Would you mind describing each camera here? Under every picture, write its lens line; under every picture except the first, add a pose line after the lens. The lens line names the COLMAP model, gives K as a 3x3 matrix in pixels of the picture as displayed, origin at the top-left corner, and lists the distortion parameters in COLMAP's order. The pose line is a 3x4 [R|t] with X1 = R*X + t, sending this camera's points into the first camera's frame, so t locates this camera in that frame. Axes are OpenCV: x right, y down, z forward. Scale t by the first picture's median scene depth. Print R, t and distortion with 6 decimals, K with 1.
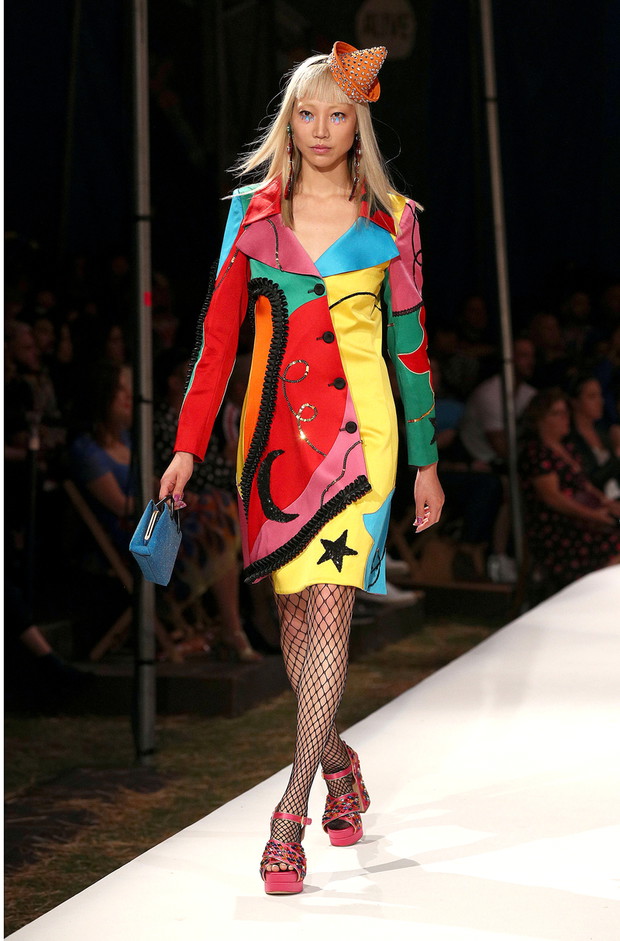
lens RADIAL K [[3427.2, 0, 310.0], [0, 3427.2, 470.5], [0, 0, 1]] dist [-0.006765, 0.393953]
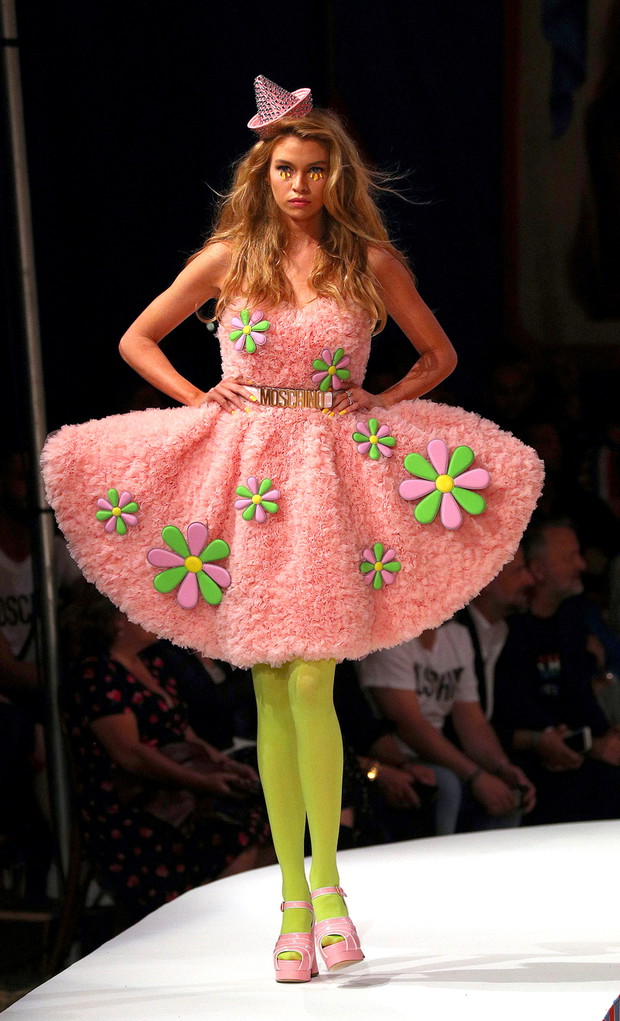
lens RADIAL K [[3813.8, 0, 310.0], [0, 3813.8, 510.5], [0, 0, 1]] dist [0.206850, 2.532373]
pose [[0.994155, -0.003033, 0.107921, 0.033536], [0.010006, 0.997891, -0.064129, 0.008782], [-0.107499, 0.064834, 0.992089, 0.374192]]
